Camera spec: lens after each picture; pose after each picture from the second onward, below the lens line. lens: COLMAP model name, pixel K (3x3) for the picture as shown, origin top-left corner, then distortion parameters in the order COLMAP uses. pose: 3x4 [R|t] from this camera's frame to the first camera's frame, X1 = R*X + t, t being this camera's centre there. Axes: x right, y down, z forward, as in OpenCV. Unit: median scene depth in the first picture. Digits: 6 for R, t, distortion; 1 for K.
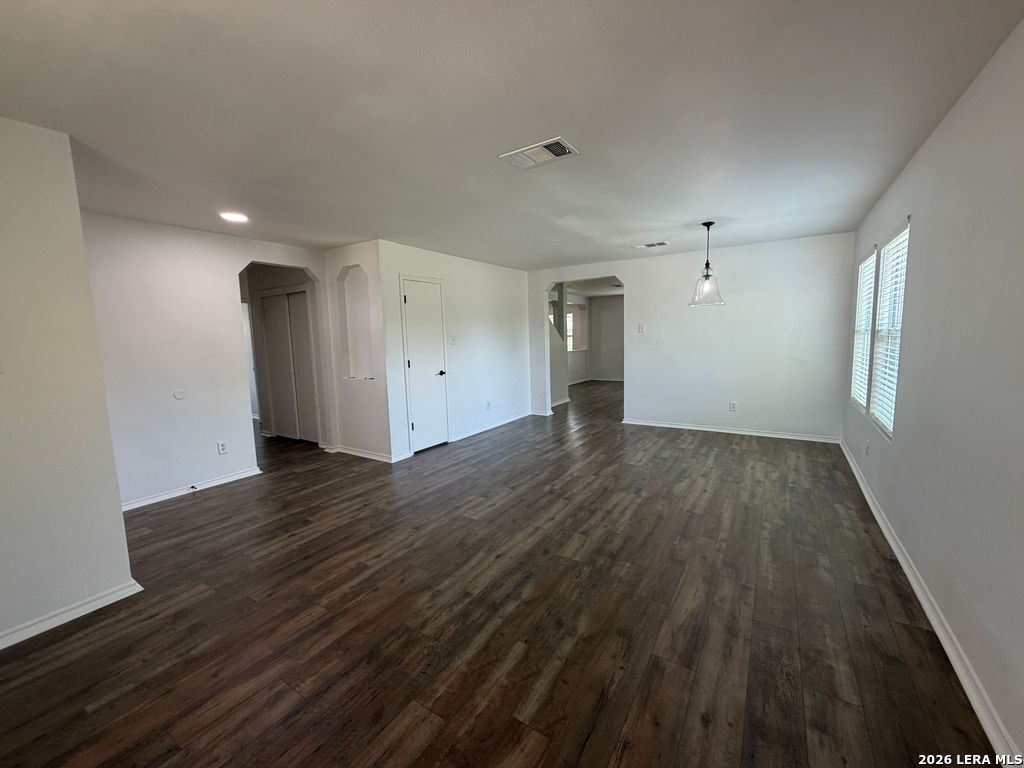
lens RADIAL K [[408.2, 0, 508.7], [0, 408.2, 381.5], [0, 0, 1]] dist [0.000927, 0.000183]
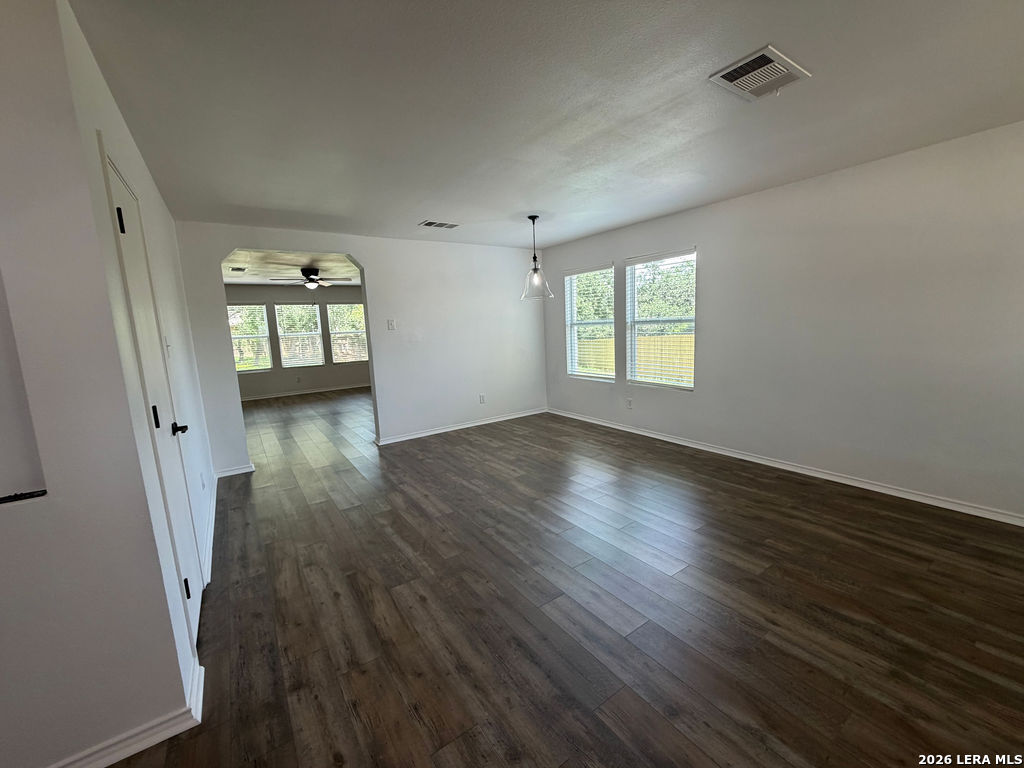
lens RADIAL K [[408.2, 0, 509.6], [0, 408.2, 383.5], [0, 0, 1]] dist [0.000927, 0.000183]
pose [[0.383210, -0.124945, 0.915171, -0.554090], [0.136007, 0.987641, 0.077889, -0.073017], [-0.913593, 0.094622, 0.395468, 0.753023]]
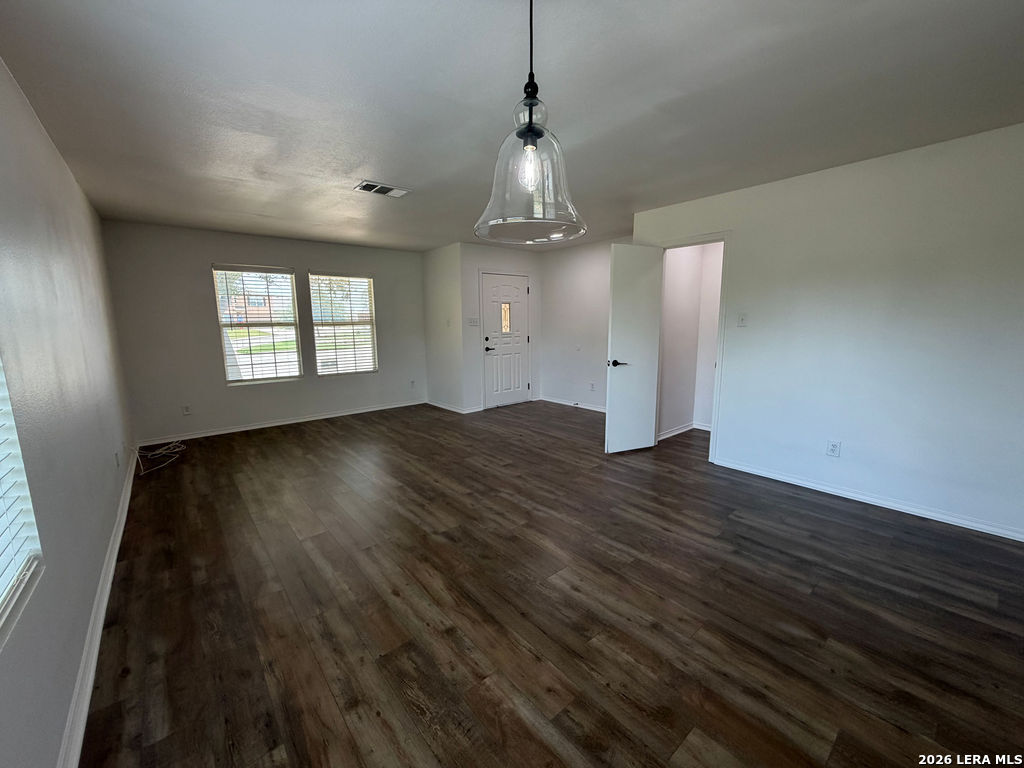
lens RADIAL K [[408.2, 0, 511.1], [0, 408.2, 389.8], [0, 0, 1]] dist [0.000927, 0.000183]
pose [[-0.286675, 0.192932, -0.938400, 0.878475], [-0.087878, 0.970087, 0.226293, -0.154989], [0.953989, 0.147338, -0.261145, 1.198531]]
